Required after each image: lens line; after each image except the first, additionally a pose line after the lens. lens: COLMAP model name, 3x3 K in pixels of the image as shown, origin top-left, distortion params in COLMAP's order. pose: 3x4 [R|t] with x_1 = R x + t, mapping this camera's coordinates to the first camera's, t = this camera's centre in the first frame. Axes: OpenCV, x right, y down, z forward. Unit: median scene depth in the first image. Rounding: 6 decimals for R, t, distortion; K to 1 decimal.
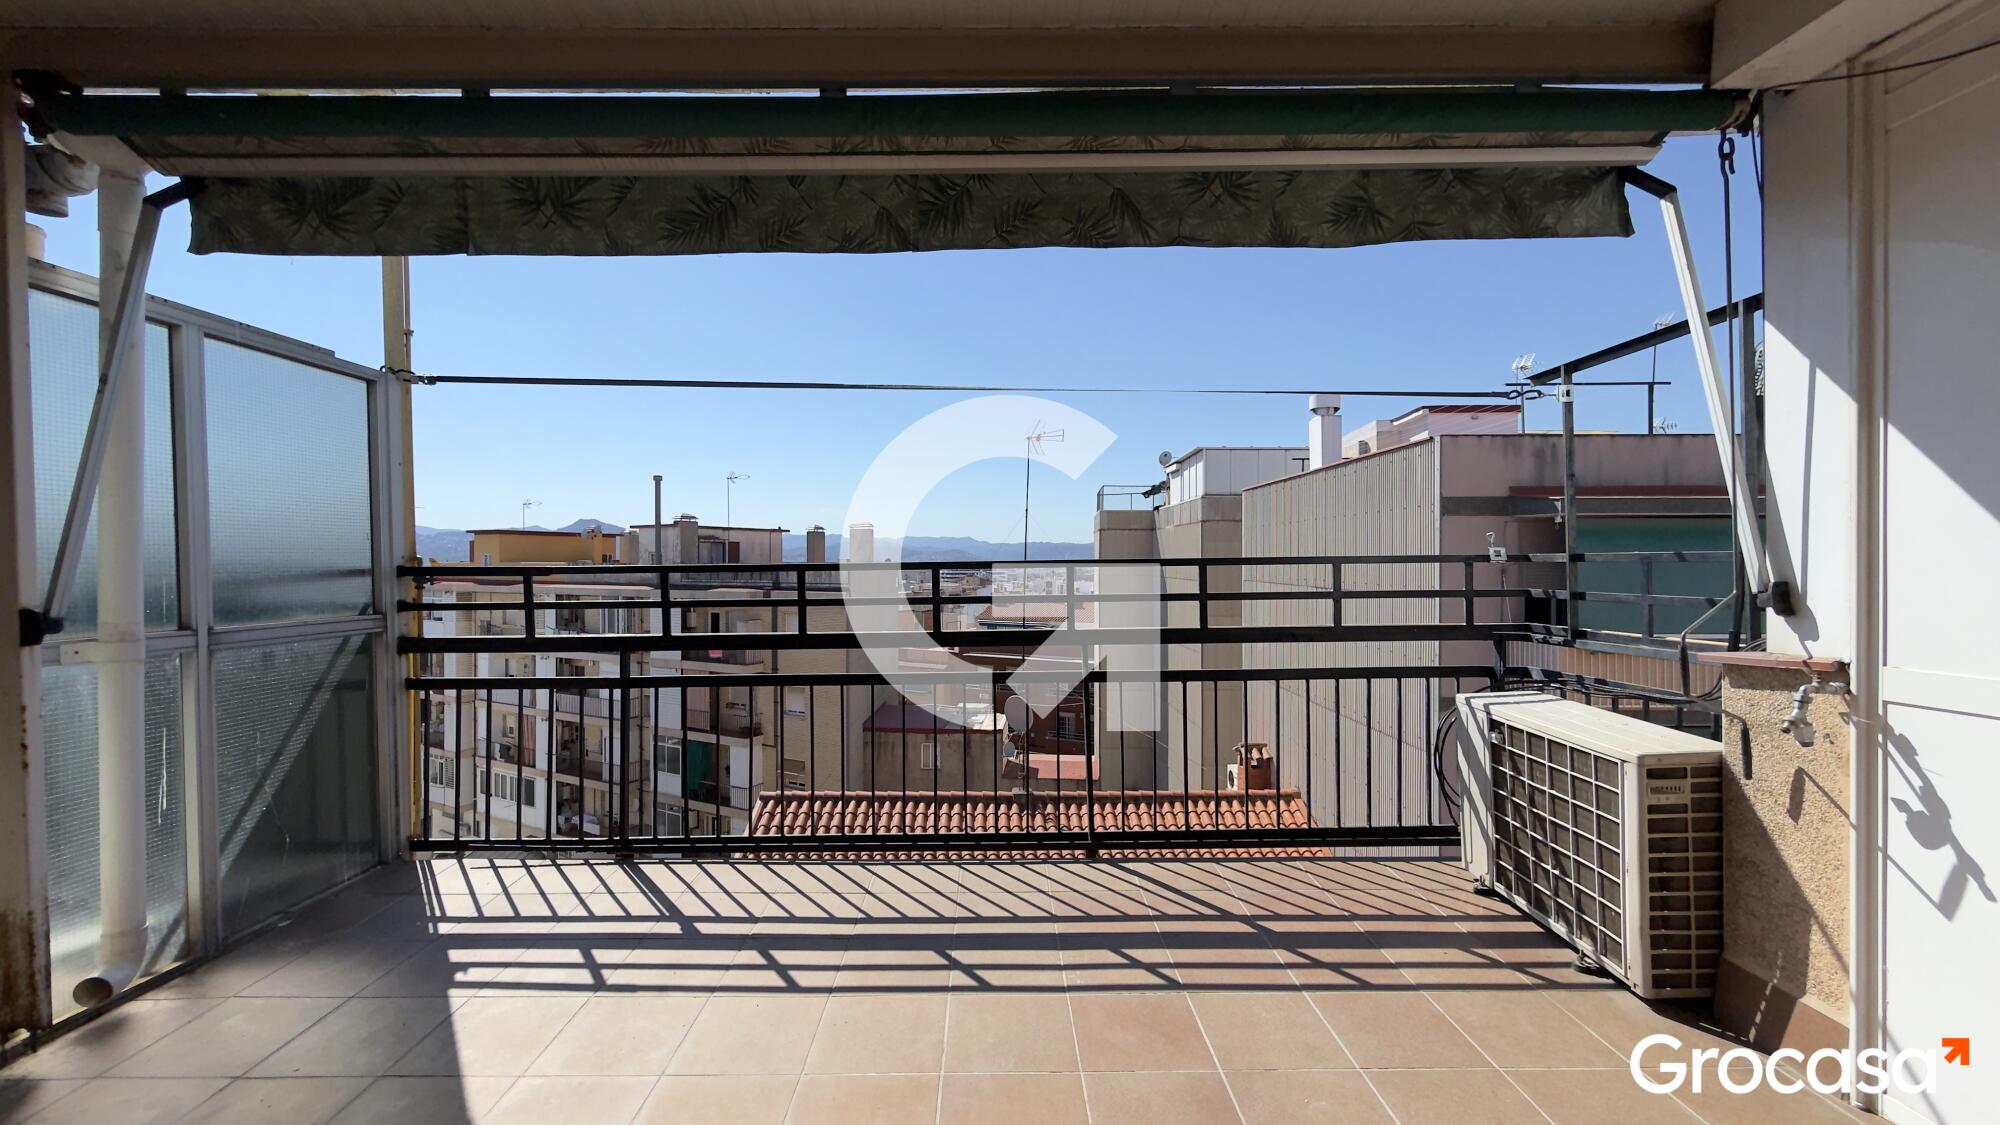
lens RADIAL K [[798.9, 0, 994.2], [0, 798.9, 575.1], [0, 0, 1]] dist [0.004368, 0.000092]
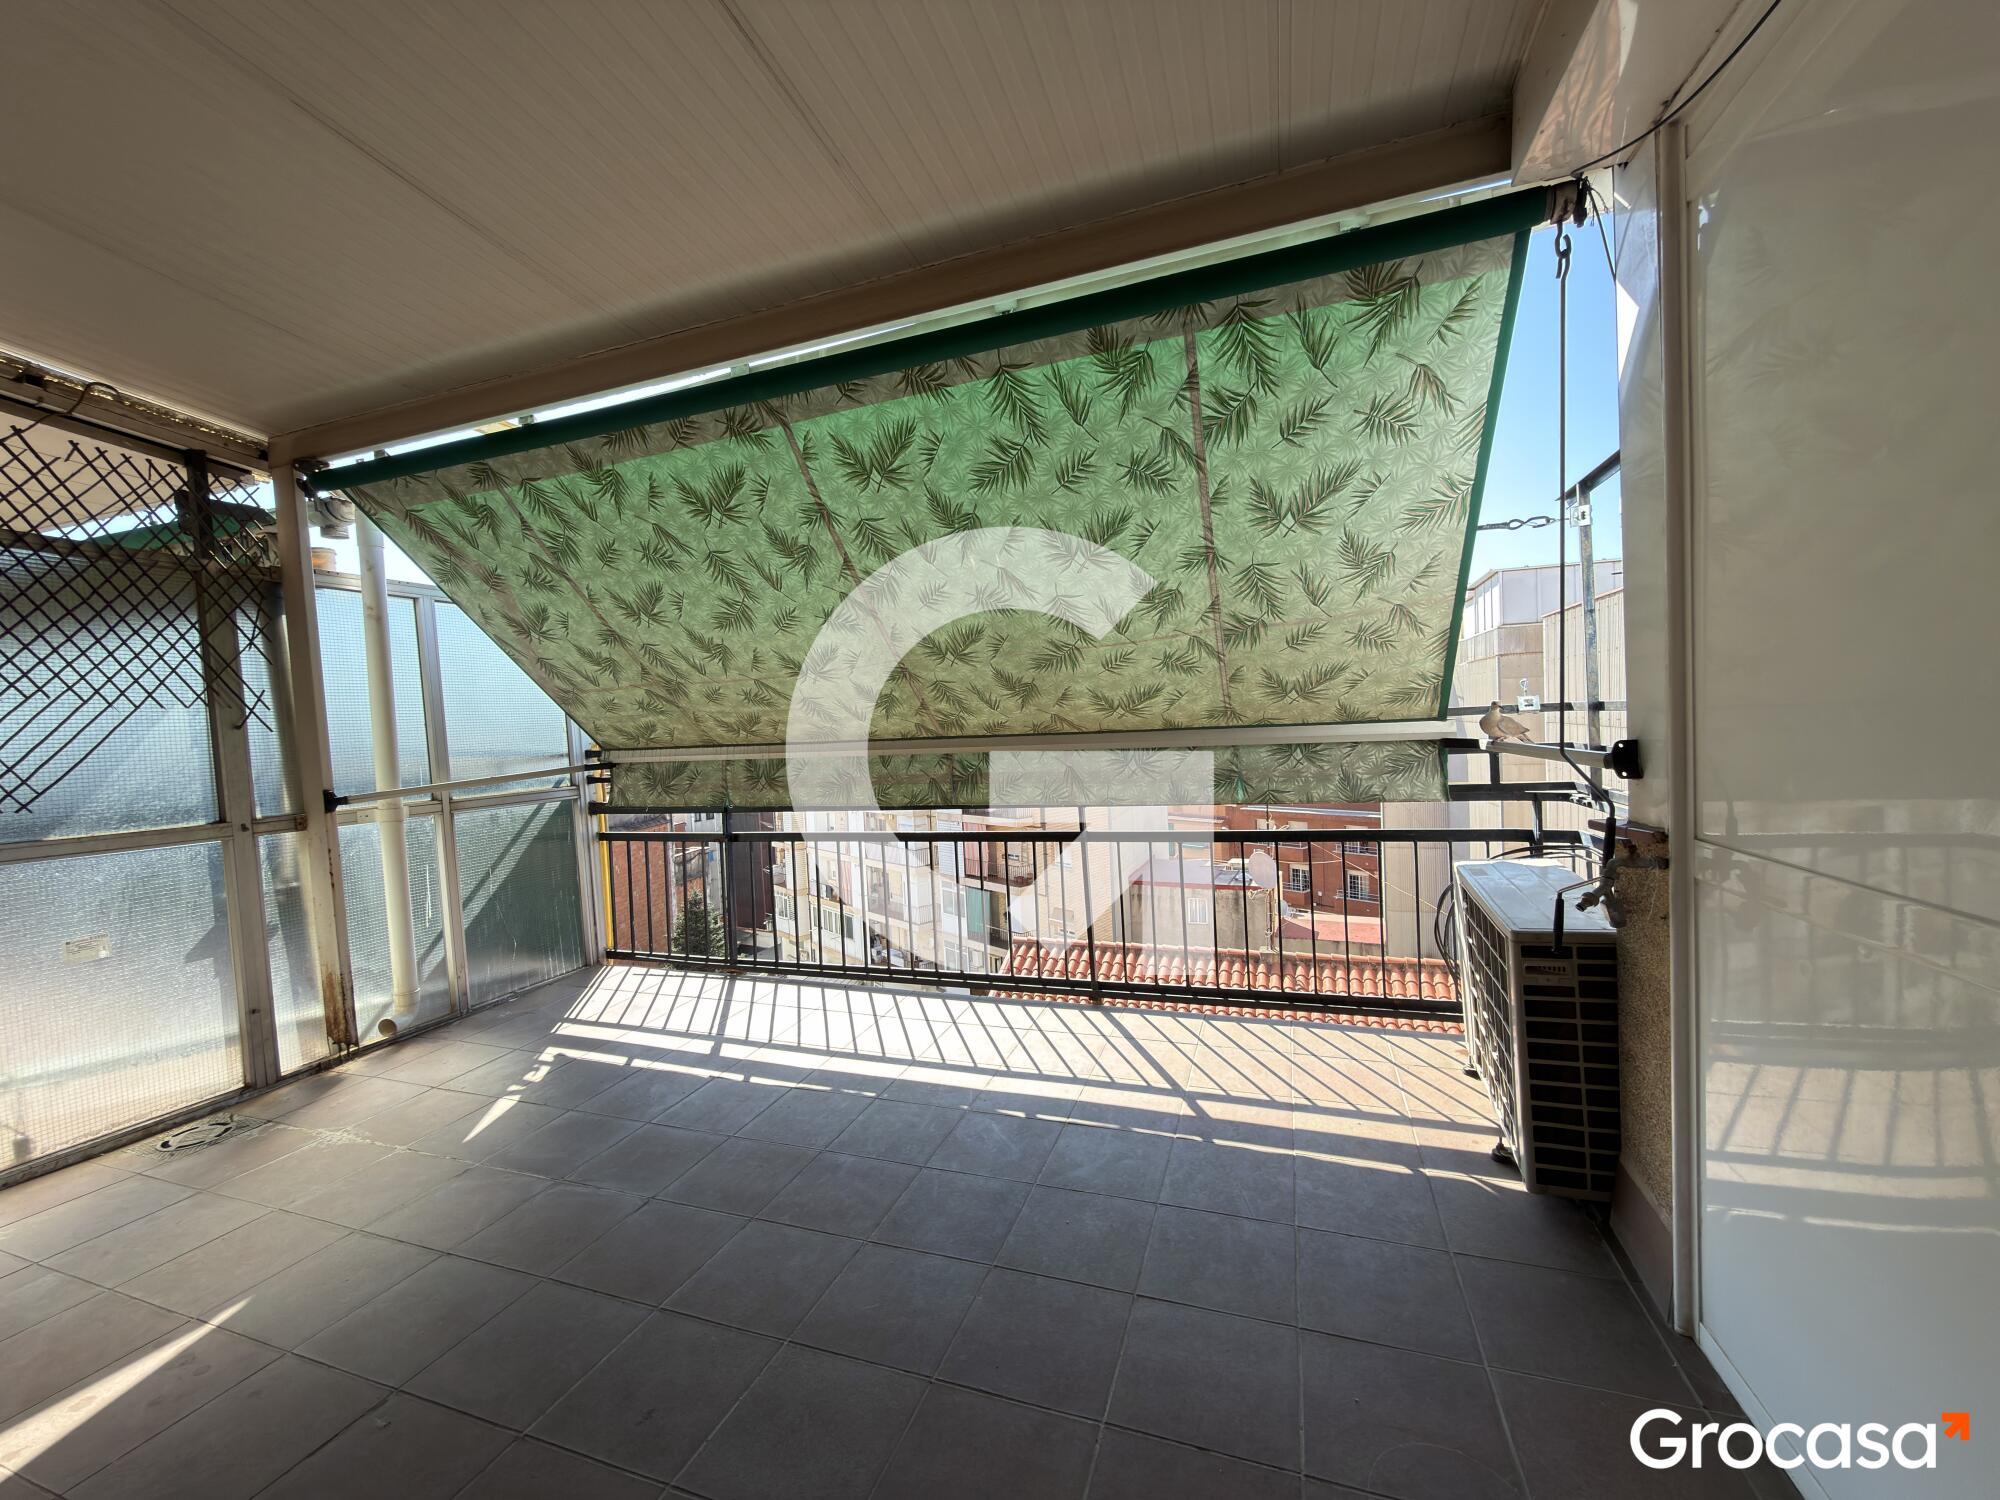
lens RADIAL K [[797.3, 0, 1002.9], [0, 797.3, 756.9], [0, 0, 1]] dist [0.006416, -0.000631]
pose [[0.939718, -0.024238, -0.341091, 0.423106], [0.036281, 0.998922, 0.028970, -0.014966], [0.340021, -0.039599, 0.939584, -0.034394]]
